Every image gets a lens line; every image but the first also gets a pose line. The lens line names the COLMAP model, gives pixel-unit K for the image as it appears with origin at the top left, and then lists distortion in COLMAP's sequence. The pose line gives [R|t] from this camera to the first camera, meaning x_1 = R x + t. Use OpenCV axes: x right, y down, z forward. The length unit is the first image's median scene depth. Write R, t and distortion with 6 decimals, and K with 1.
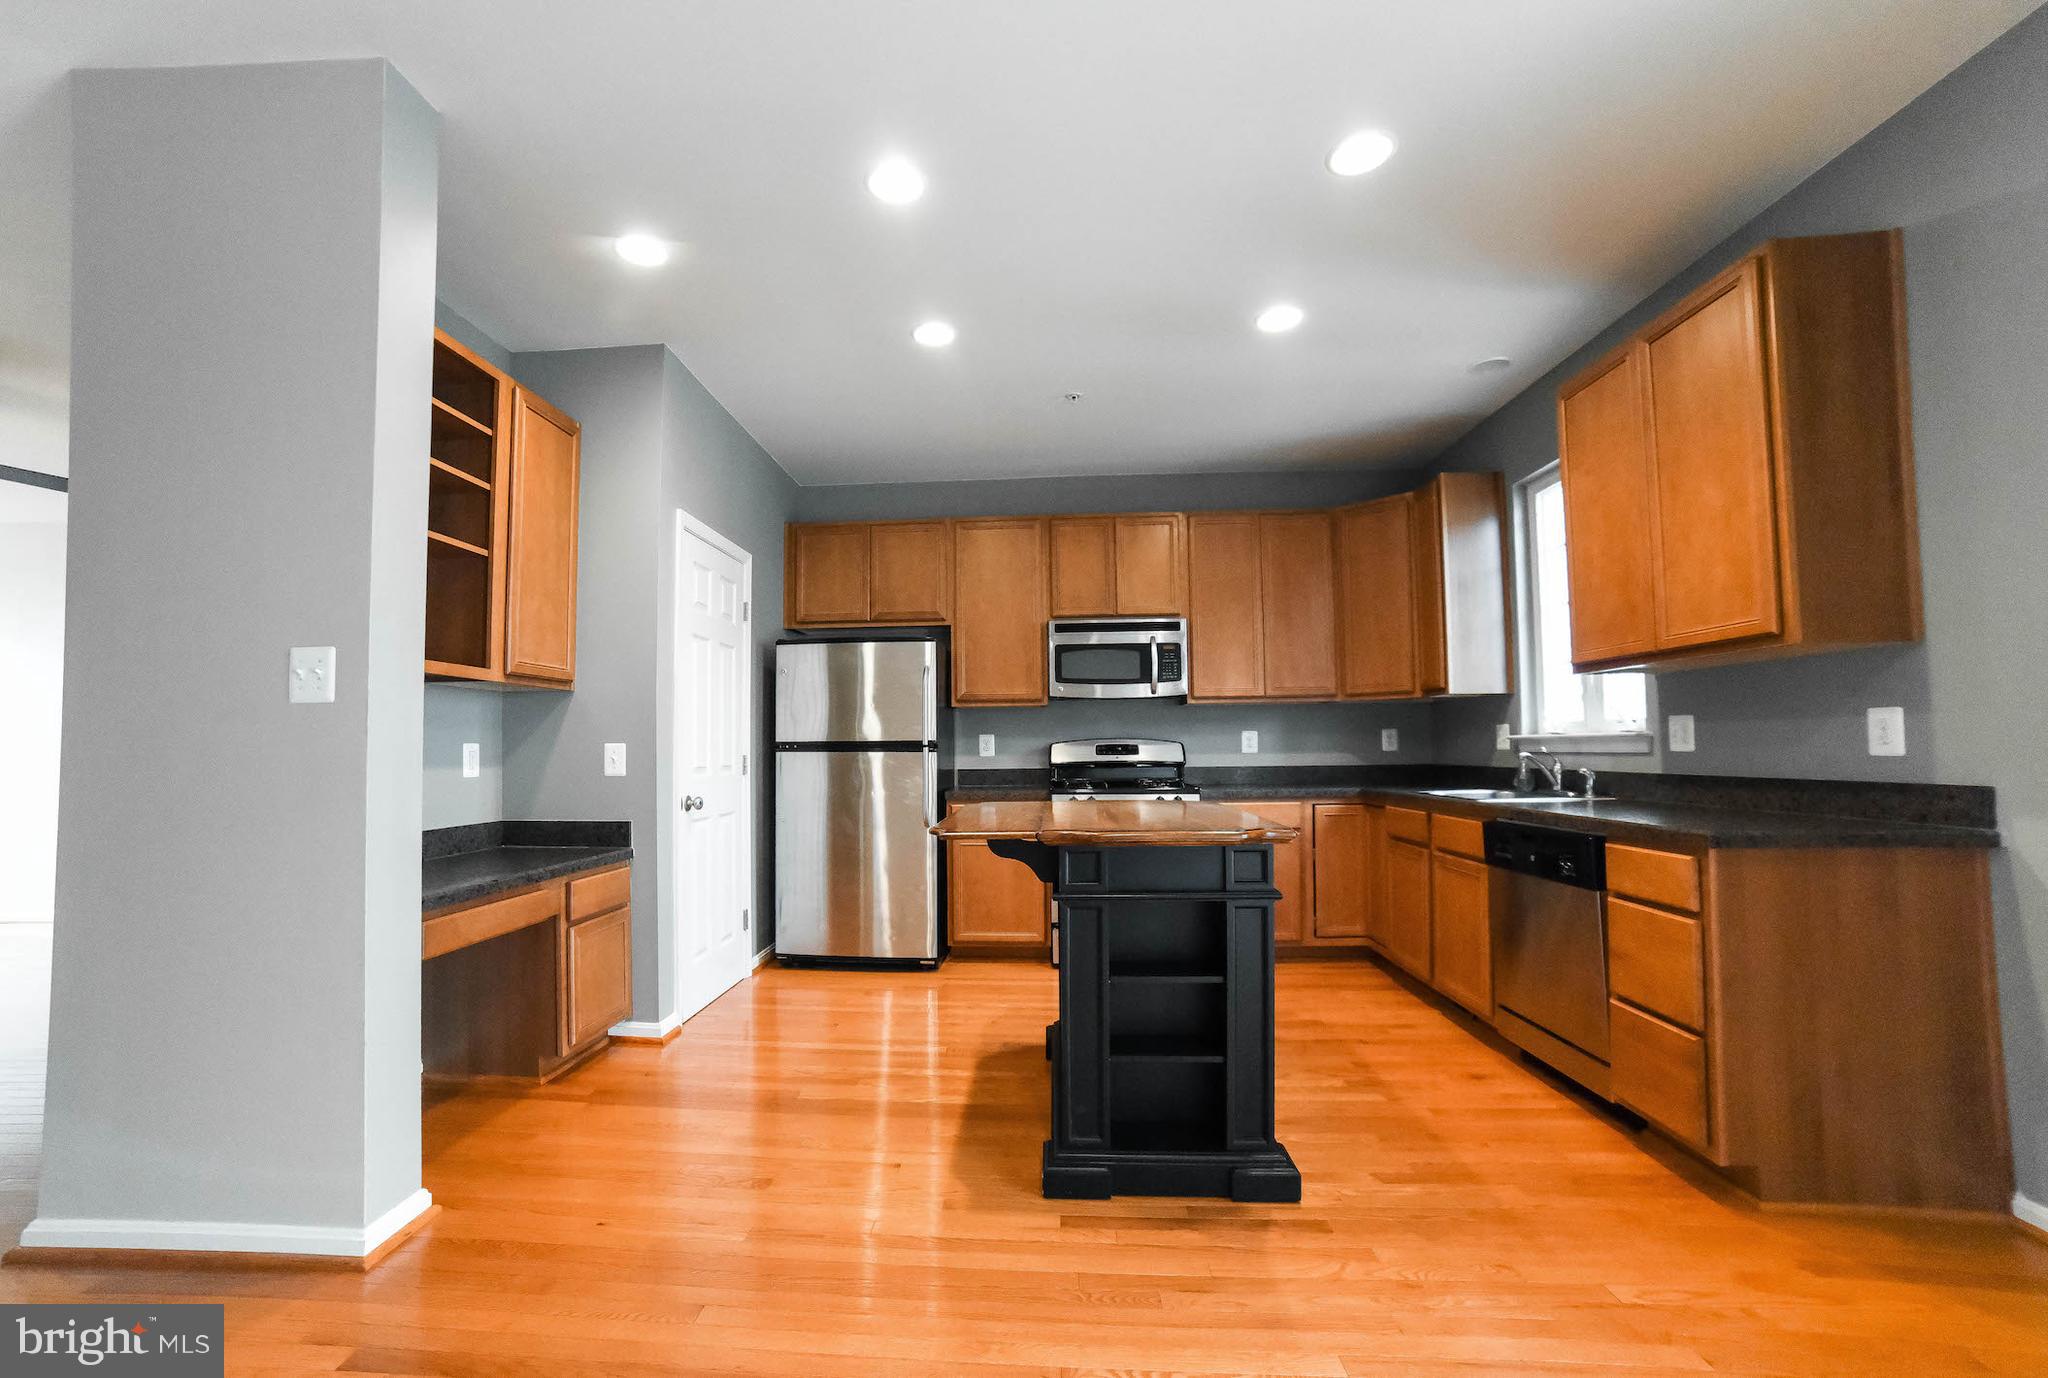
lens RADIAL K [[829.0, 0, 1031.2], [0, 829.0, 715.6], [0, 0, 1]] dist [-0.073256, 0.032575]
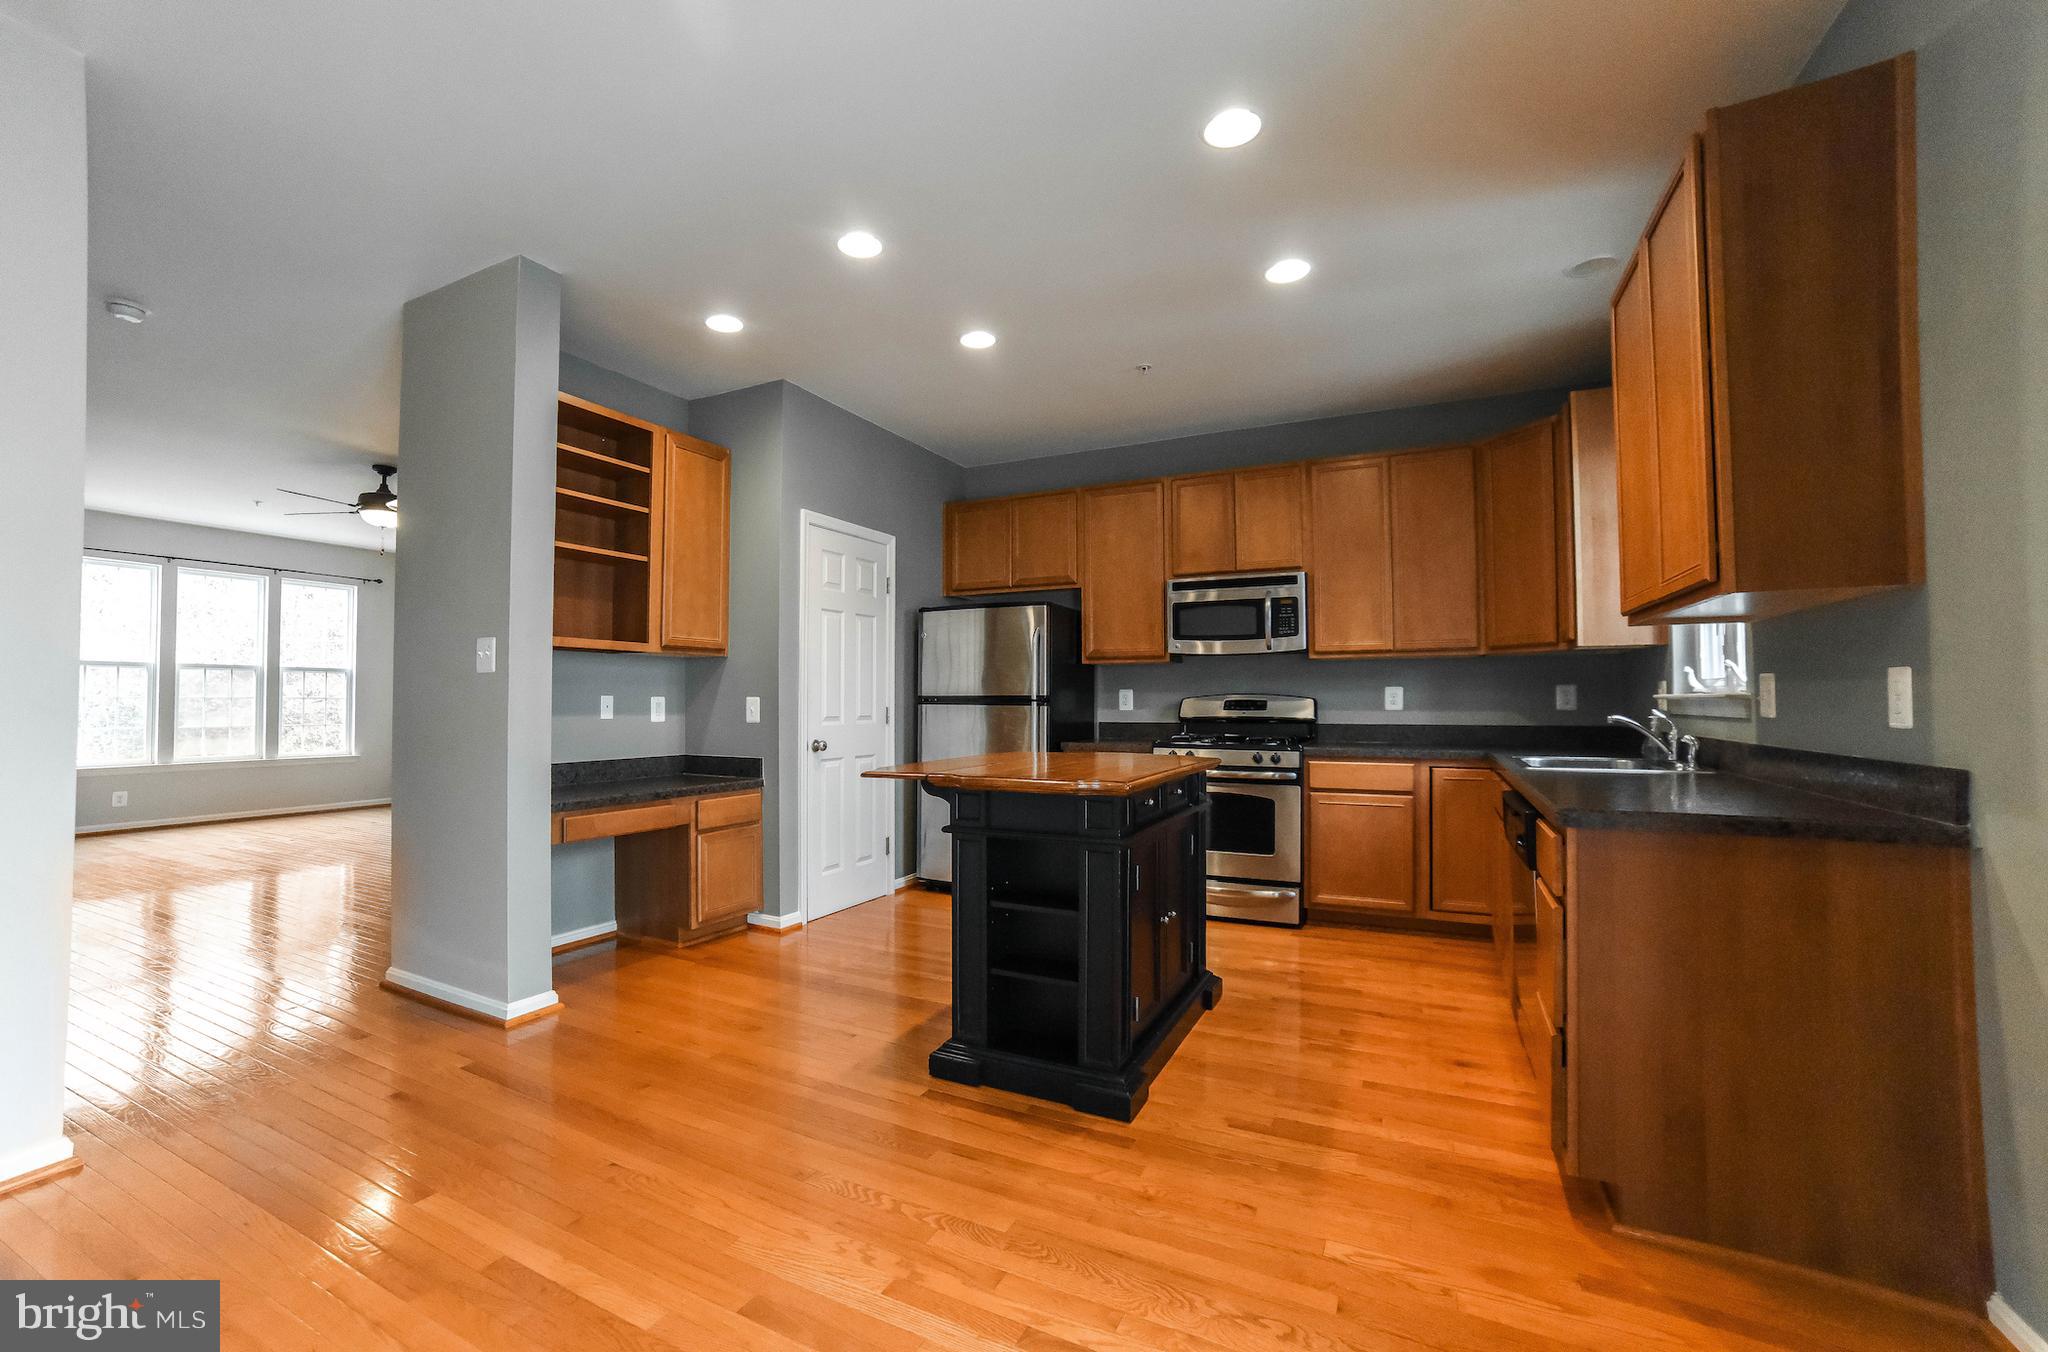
lens RADIAL K [[843.5, 0, 1024.0], [0, 843.5, 676.0], [0, 0, 1]] dist [-0.072679, 0.033043]
pose [[0.922004, -0.002179, -0.387175, 0.397800], [0.006871, 0.999919, 0.010734, -0.010837], [0.387120, -0.012557, 0.921944, -0.054038]]
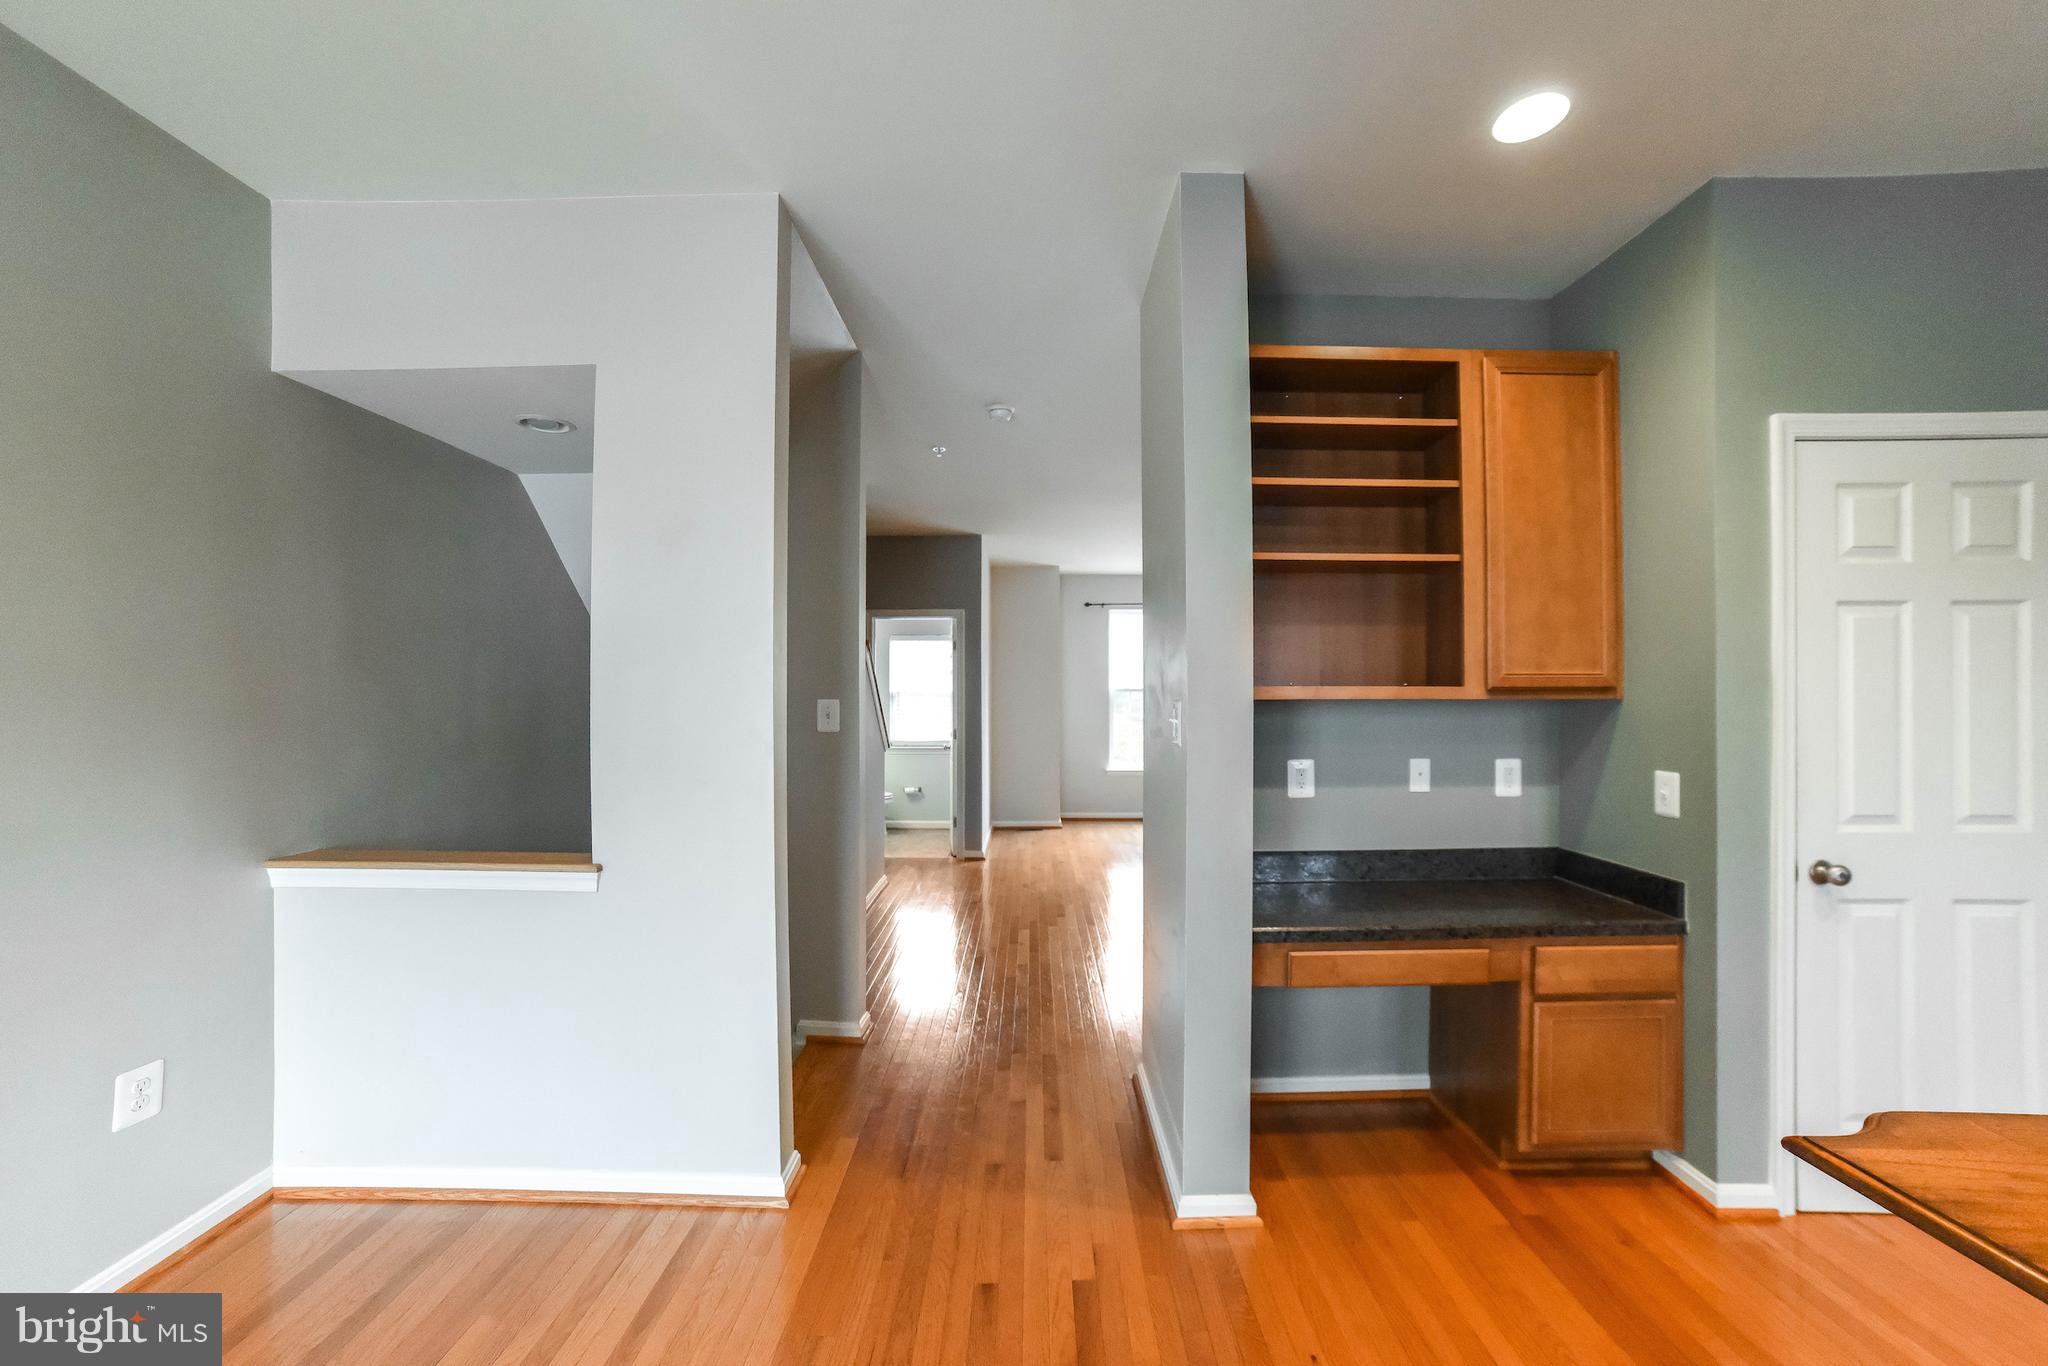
lens RADIAL K [[829.6, 0, 1000.1], [0, 829.6, 692.0], [0, 0, 1]] dist [-0.081875, 0.032358]
pose [[0.032707, 0.005265, -0.999451, 0.184440], [0.036595, 0.999309, 0.006462, -0.064179], [0.998795, -0.036786, 0.032492, 0.380753]]
